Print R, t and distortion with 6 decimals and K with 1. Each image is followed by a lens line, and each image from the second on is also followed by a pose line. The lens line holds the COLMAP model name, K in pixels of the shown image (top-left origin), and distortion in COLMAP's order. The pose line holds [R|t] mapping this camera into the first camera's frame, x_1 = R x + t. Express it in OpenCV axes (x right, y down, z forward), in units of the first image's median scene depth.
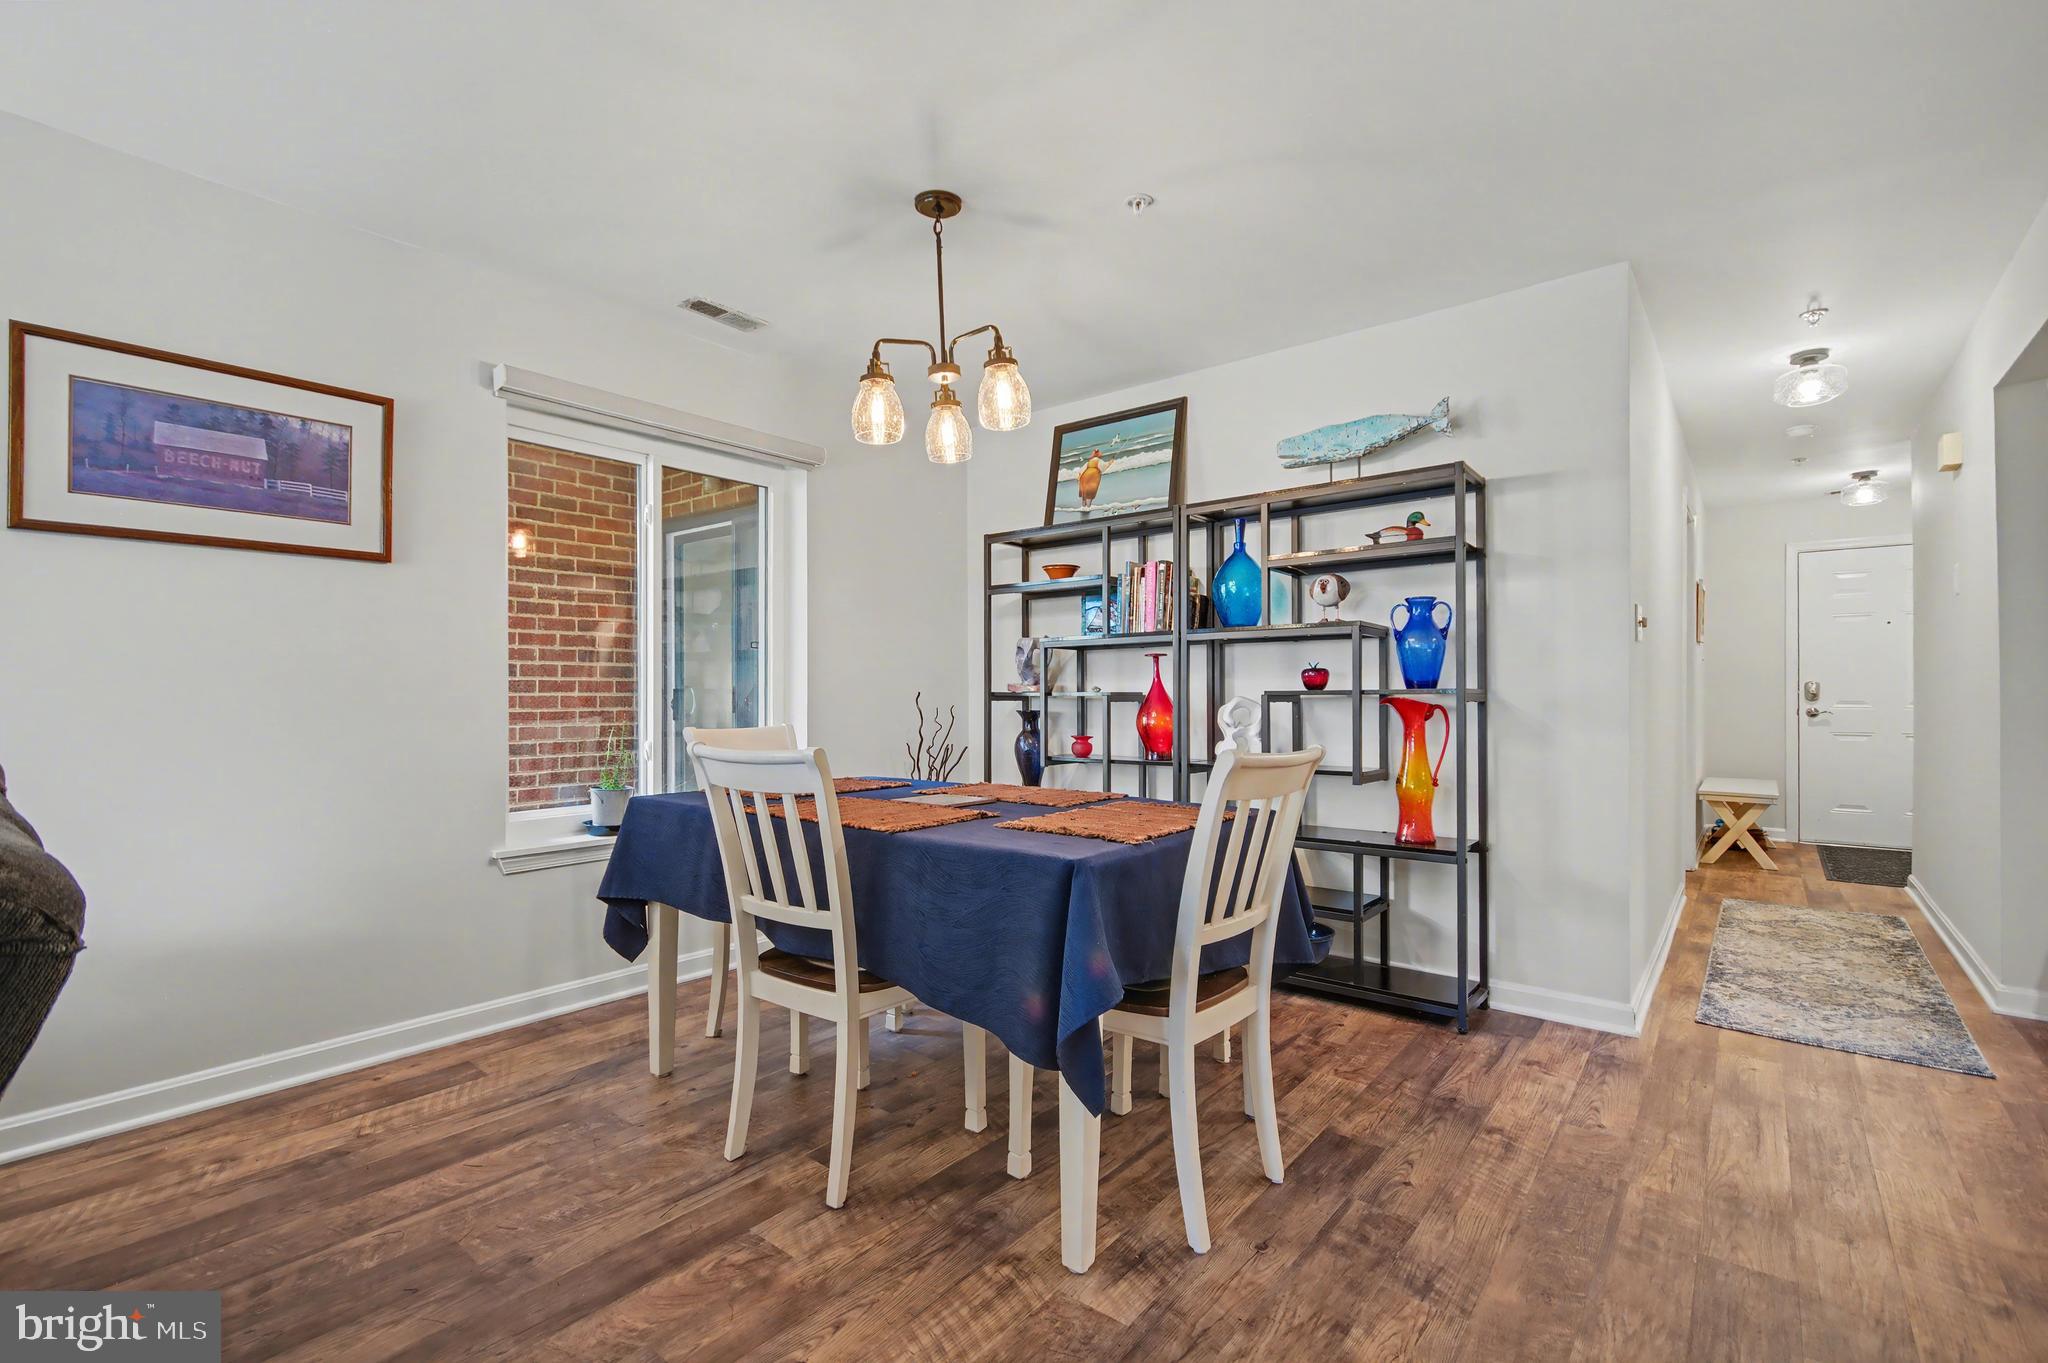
lens RADIAL K [[917.6, 0, 1021.1], [0, 917.6, 680.4], [0, 0, 1]] dist [-0.001325, -0.000570]
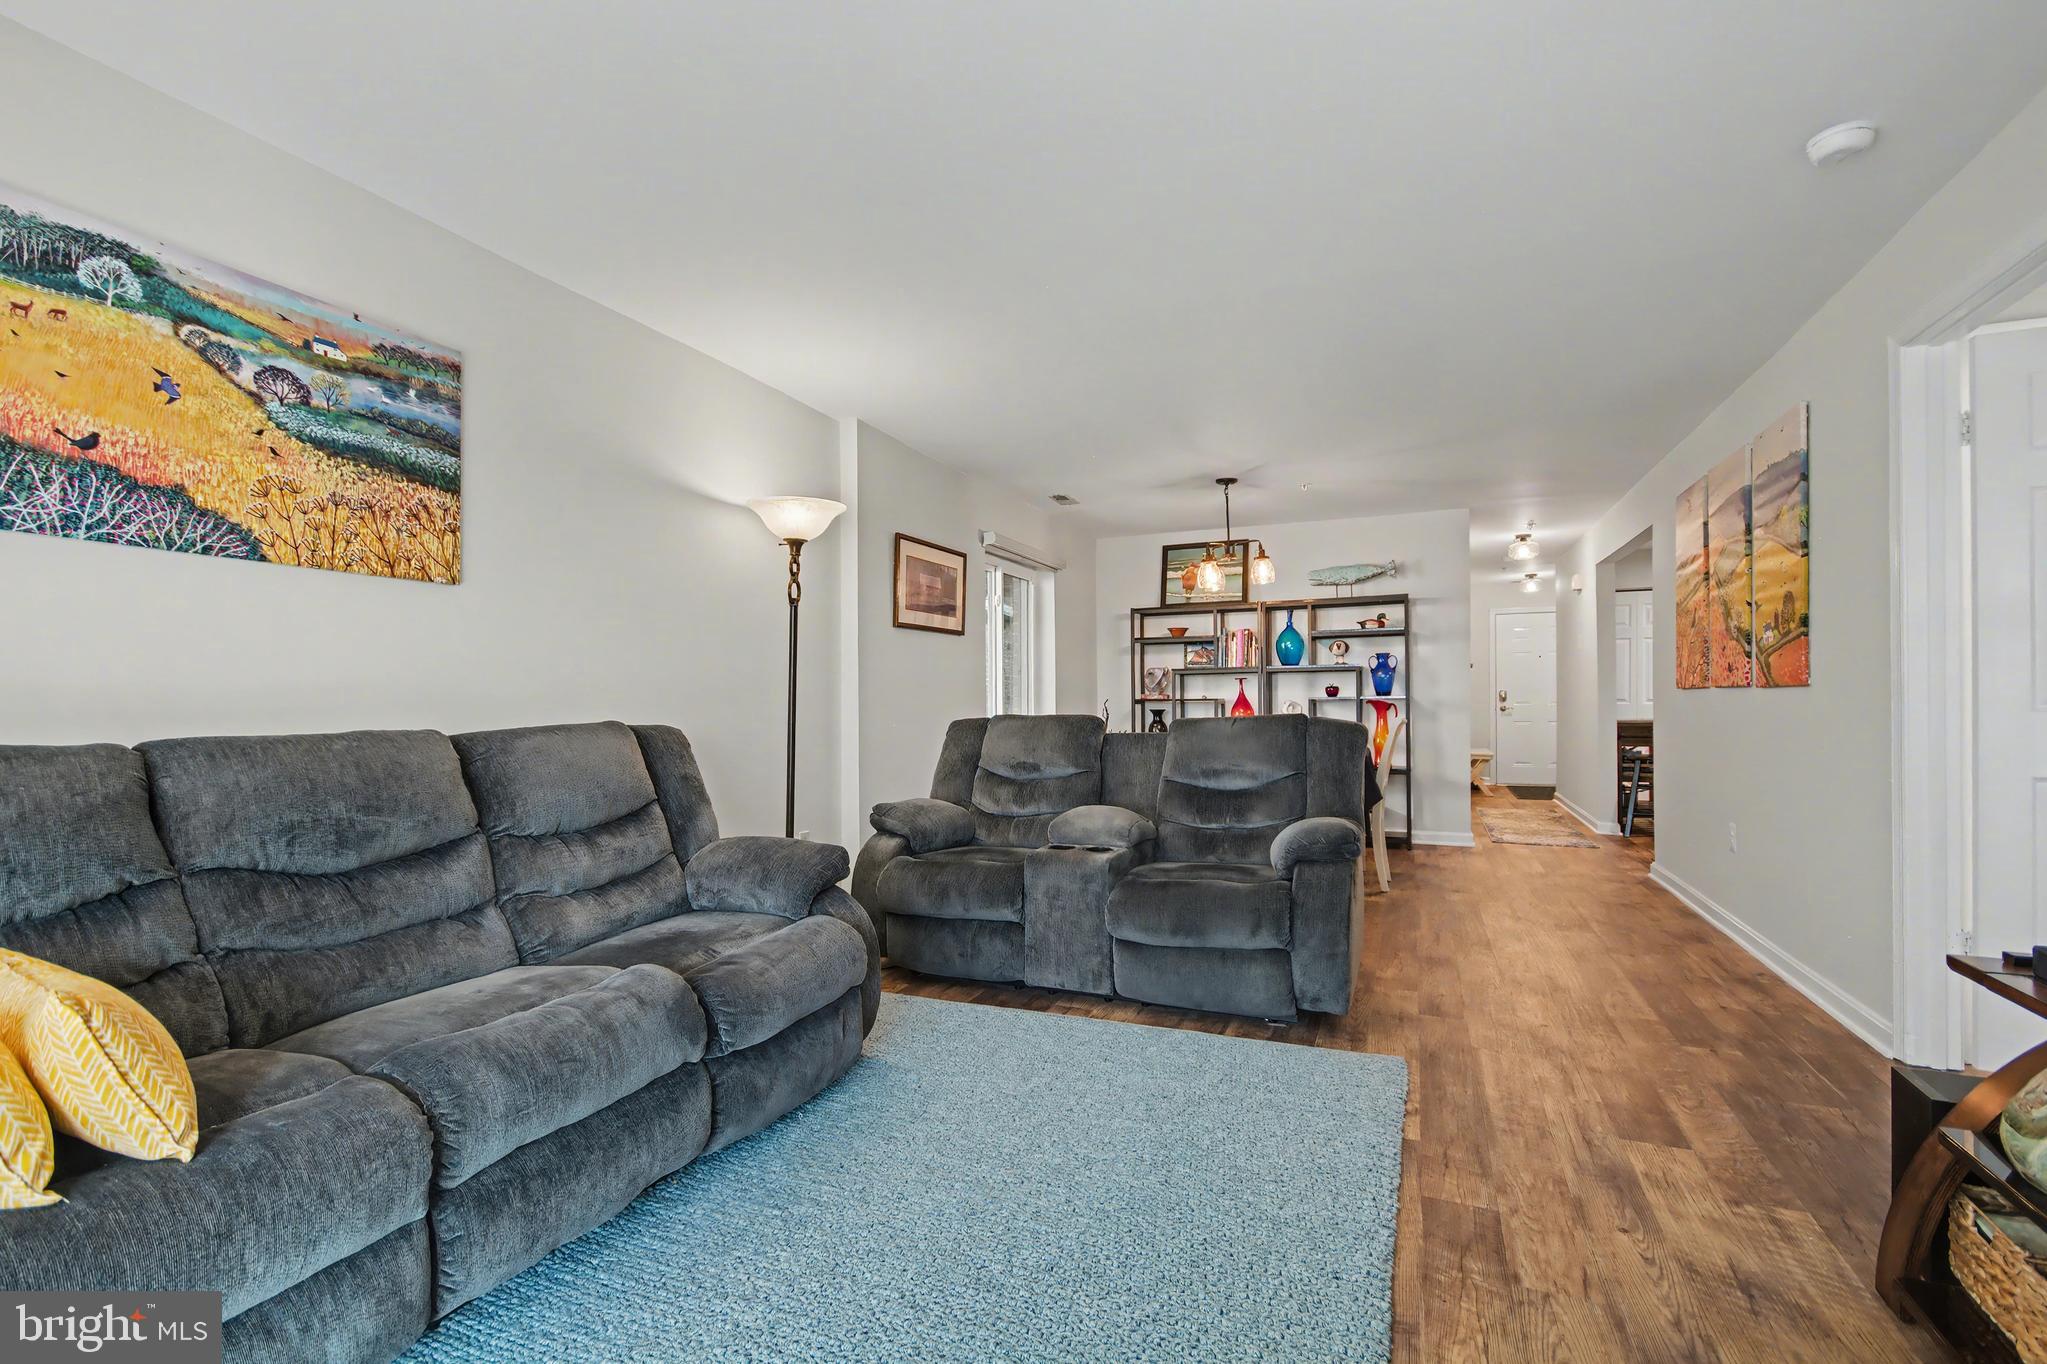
lens RADIAL K [[917.2, 0, 1019.3], [0, 917.2, 694.0], [0, 0, 1]] dist [-0.001325, -0.000570]
pose [[0.962280, -0.004553, 0.272024, -0.863099], [0.003111, 0.999979, 0.005729, -0.009163], [-0.272045, -0.004666, 0.962273, -0.737935]]
